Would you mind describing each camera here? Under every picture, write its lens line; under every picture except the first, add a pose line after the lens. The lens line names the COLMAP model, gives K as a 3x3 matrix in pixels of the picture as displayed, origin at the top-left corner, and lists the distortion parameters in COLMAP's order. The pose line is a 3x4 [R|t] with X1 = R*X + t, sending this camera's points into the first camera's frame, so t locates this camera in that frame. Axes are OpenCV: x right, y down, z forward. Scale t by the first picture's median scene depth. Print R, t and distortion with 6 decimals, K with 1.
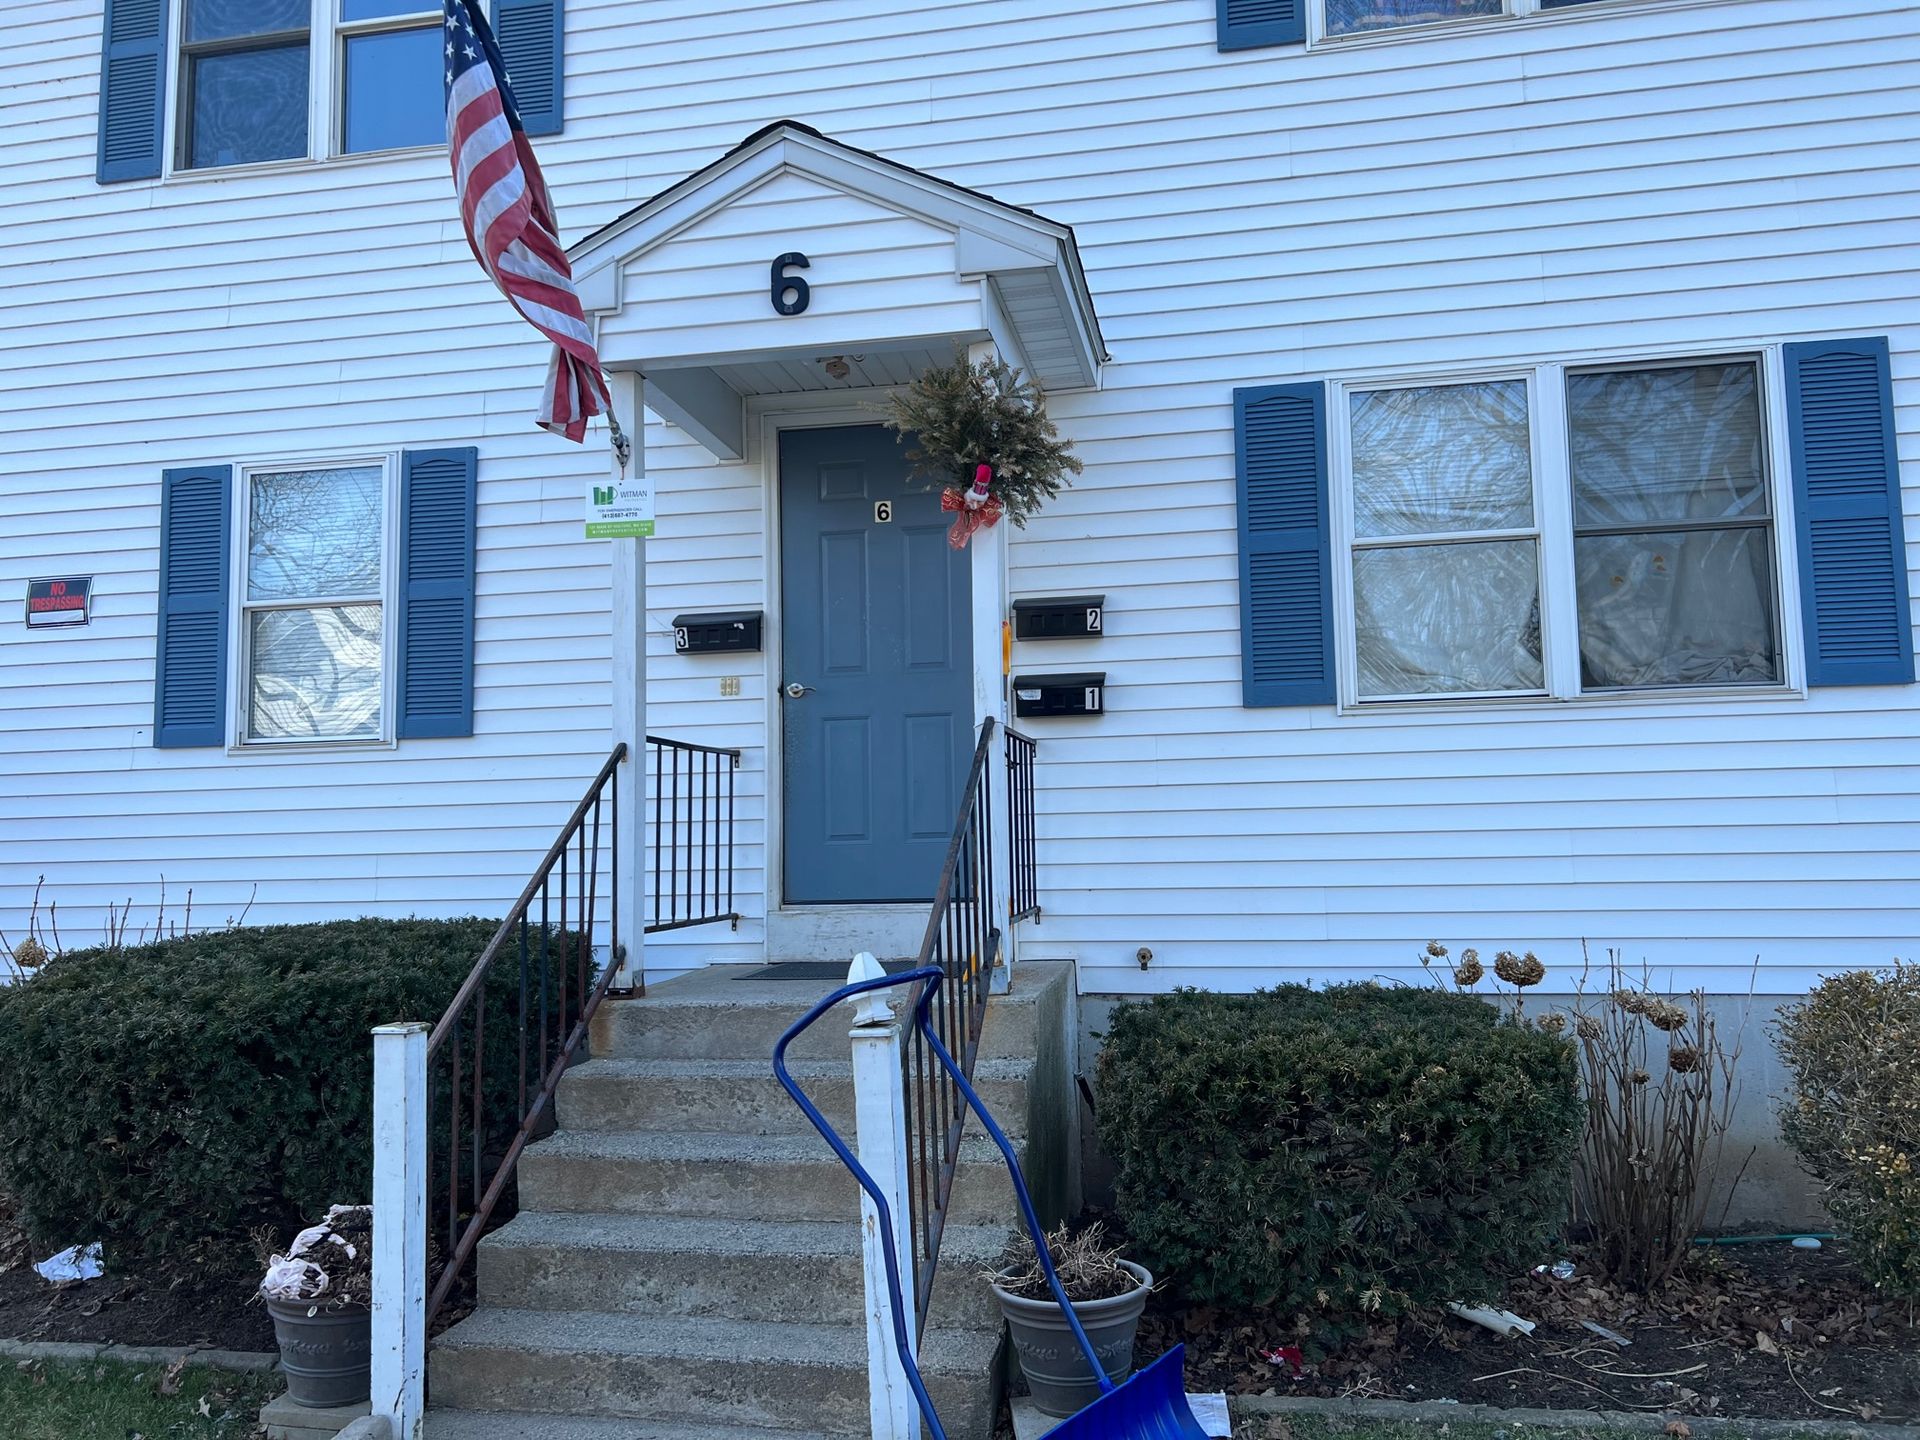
lens RADIAL K [[1442.3, 0, 960.0], [0, 1442.3, 720.0], [0, 0, 1]] dist [0.052781, -0.054133]
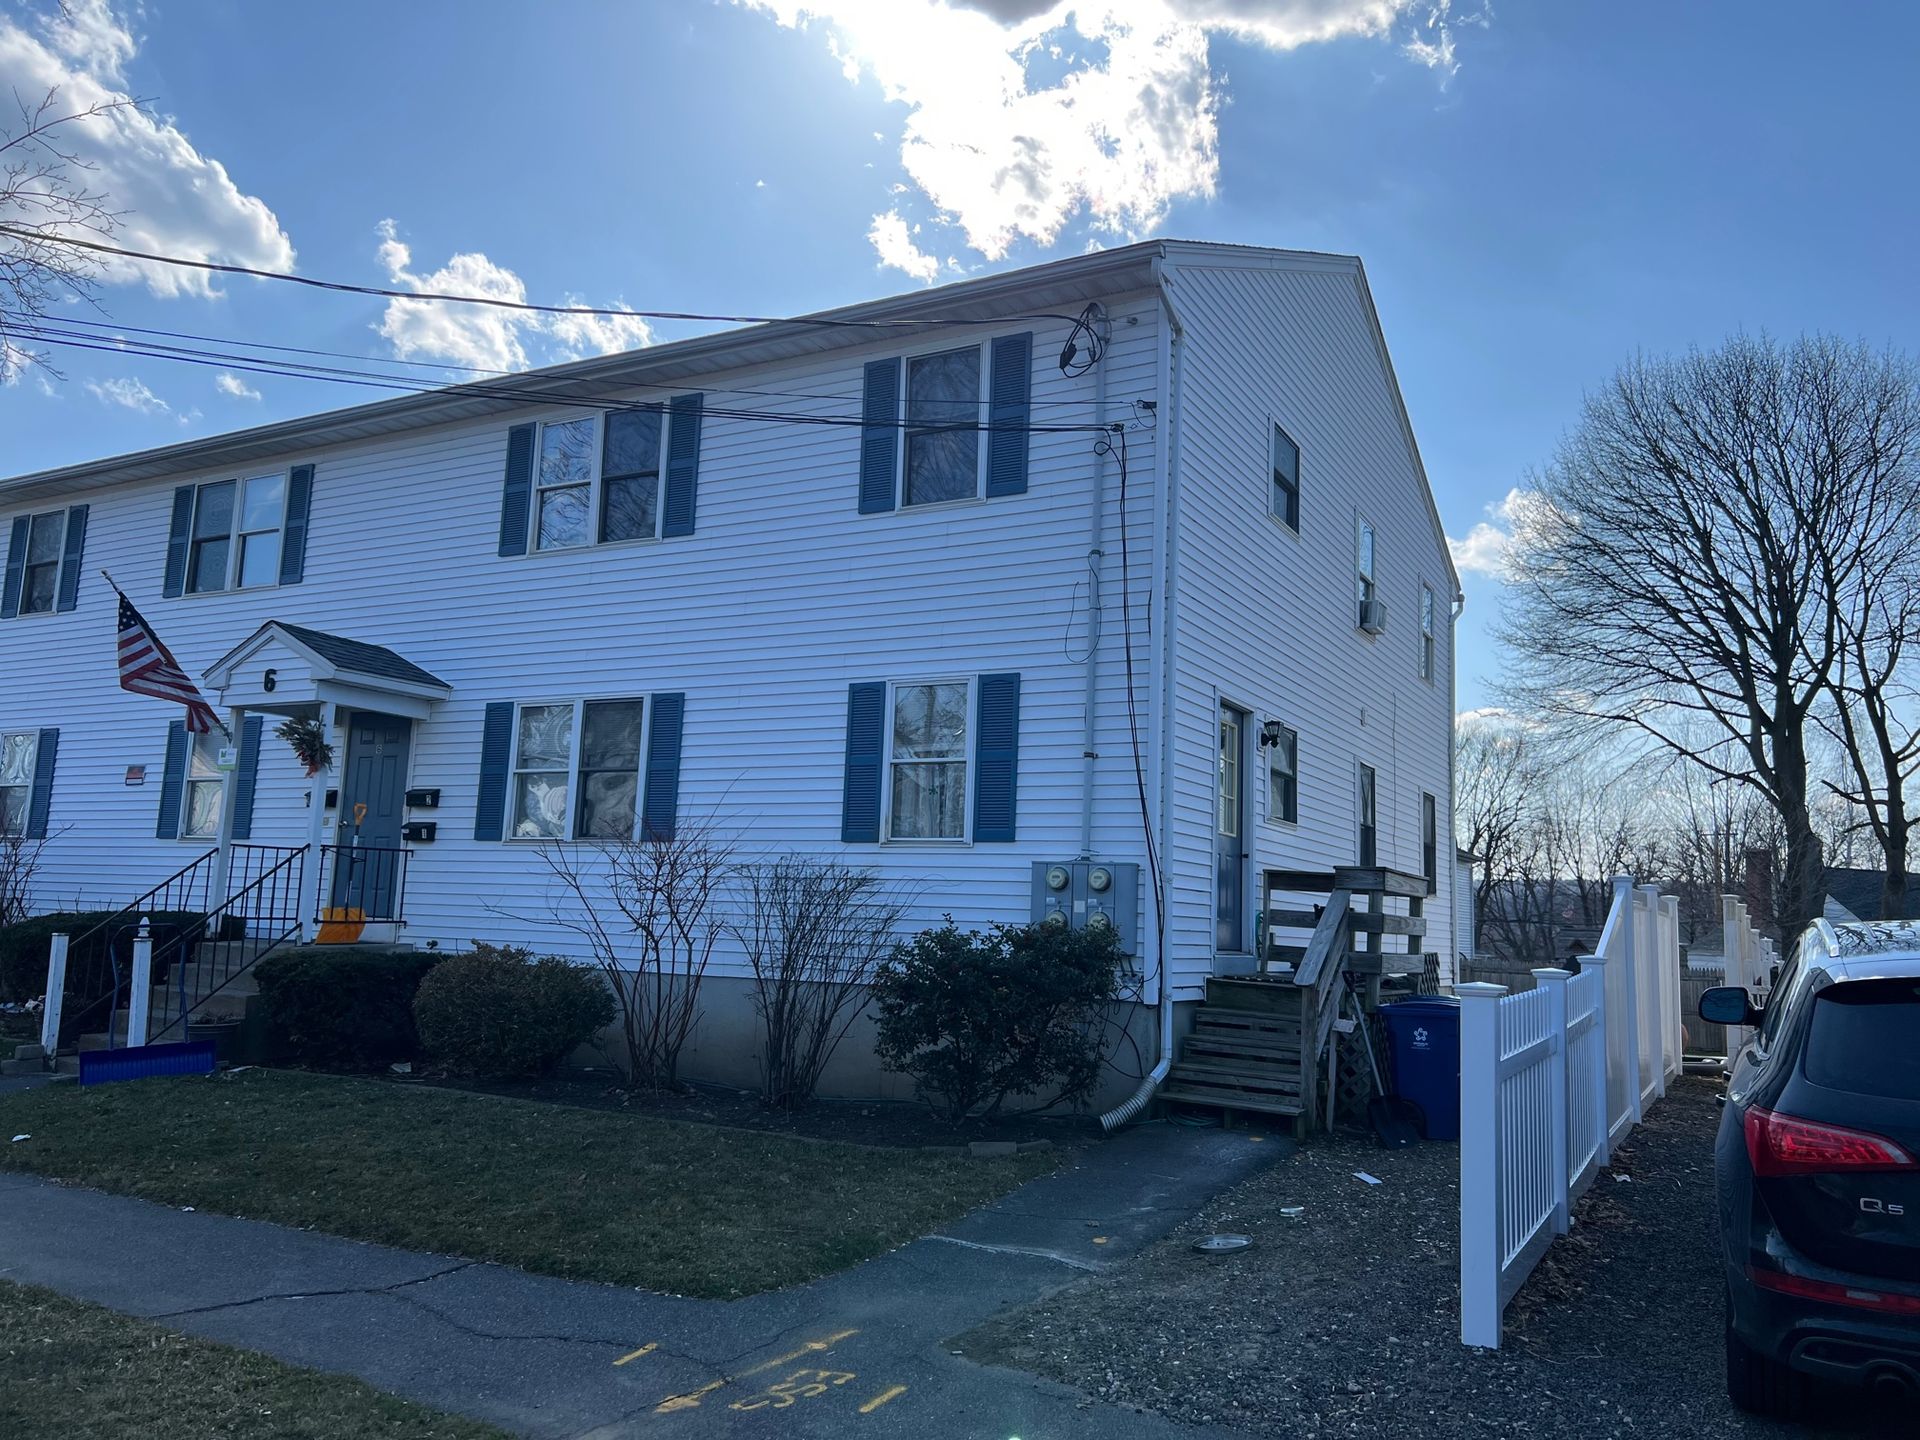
lens RADIAL K [[1455.9, 0, 957.3], [0, 1455.9, 711.2], [0, 0, 1]] dist [0.045697, -0.052513]
pose [[0.948290, 0.008574, -0.317289, 1.724023], [-0.024449, 0.998638, -0.046084, -0.129347], [0.316461, 0.051459, 0.947209, -1.038679]]
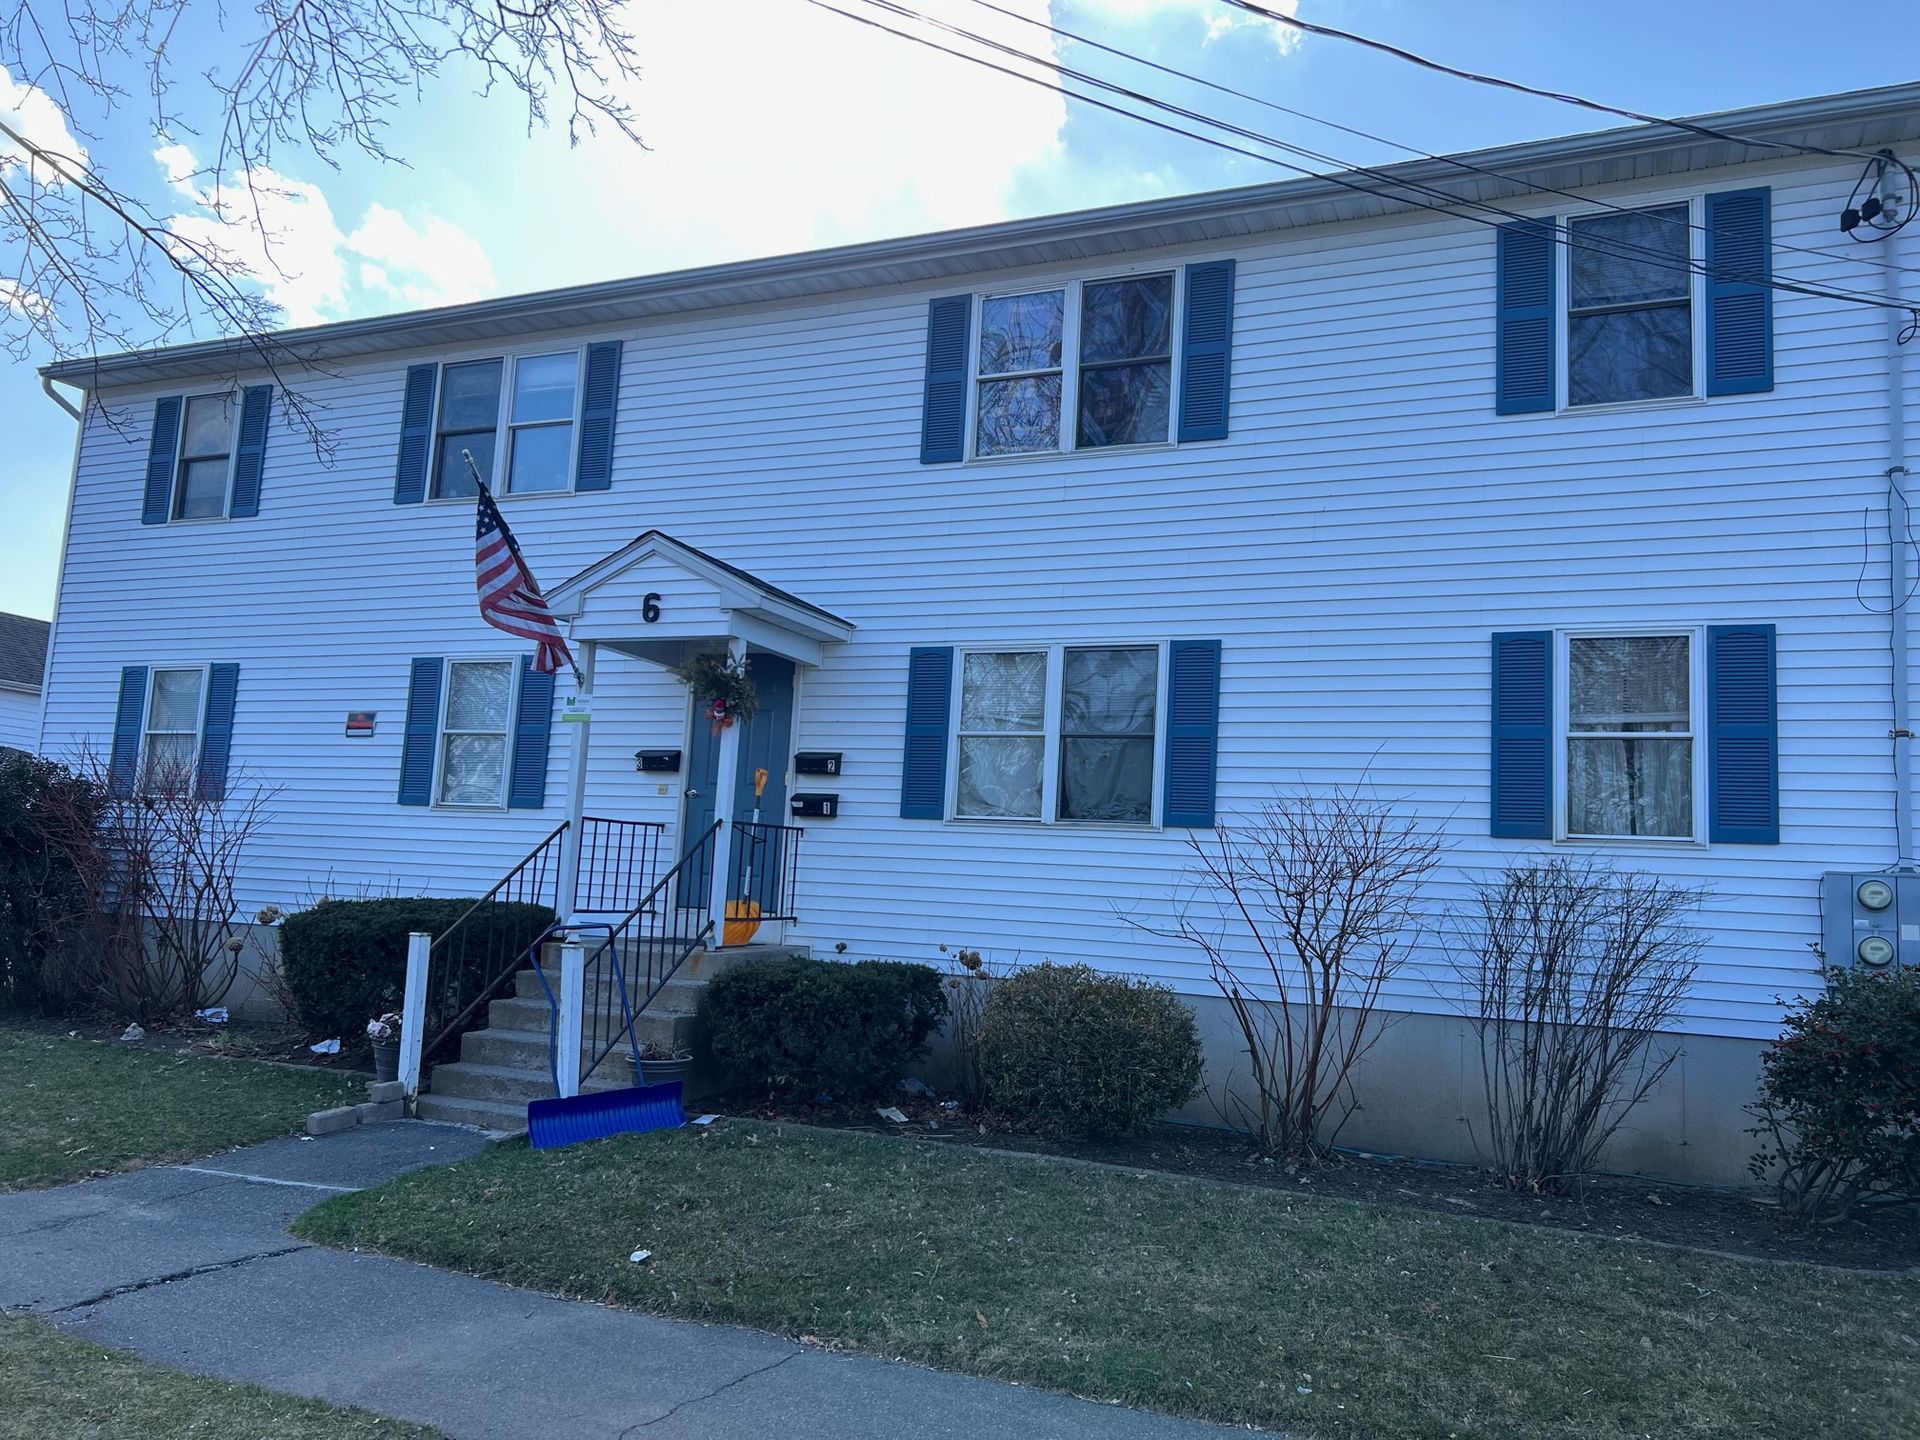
lens RADIAL K [[1465.3, 0, 966.2], [0, 1465.3, 718.1], [0, 0, 1]] dist [0.099263, -0.166568]
pose [[0.971396, 0.042785, -0.233579, 0.728990], [-0.050435, 0.998366, -0.026872, -0.092505], [0.232047, 0.037884, 0.971966, -0.846023]]
